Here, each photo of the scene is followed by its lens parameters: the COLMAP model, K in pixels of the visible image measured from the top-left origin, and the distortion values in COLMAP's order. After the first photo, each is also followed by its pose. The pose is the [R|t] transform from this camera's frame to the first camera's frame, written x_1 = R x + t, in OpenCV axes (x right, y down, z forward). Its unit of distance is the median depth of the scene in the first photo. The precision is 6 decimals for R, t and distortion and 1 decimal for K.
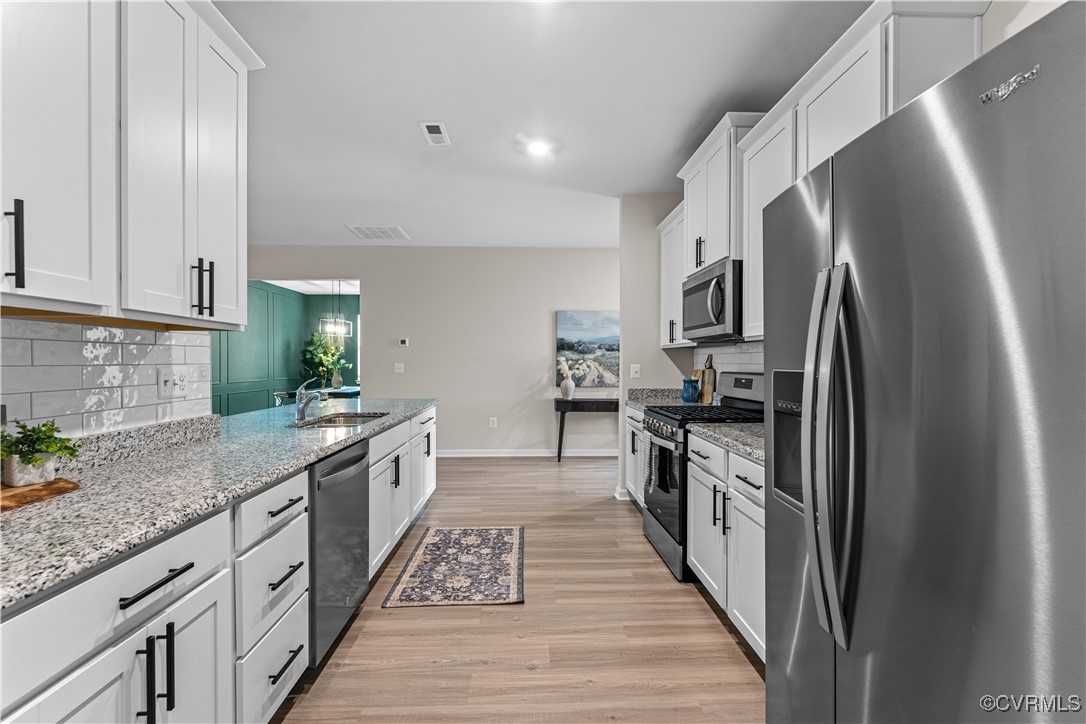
lens RADIAL K [[459.4, 0, 542.1], [0, 459.4, 363.9], [0, 0, 1]] dist [-0.001912, -0.000038]
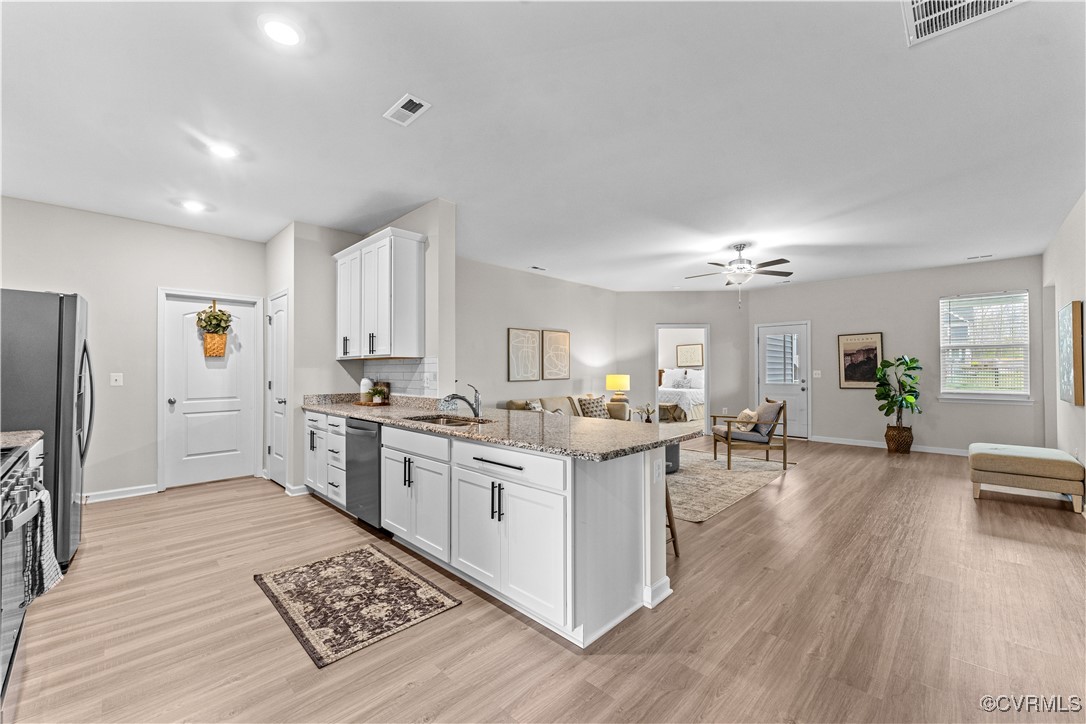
lens RADIAL K [[438.4, 0, 542.7], [0, 438.4, 364.3], [0, 0, 1]] dist [0.000390, 0.000217]
pose [[-0.729556, -0.011941, -0.683817, 0.158067], [-0.005816, 0.999920, -0.011256, -0.011615], [0.683896, -0.004235, -0.729567, 1.901642]]
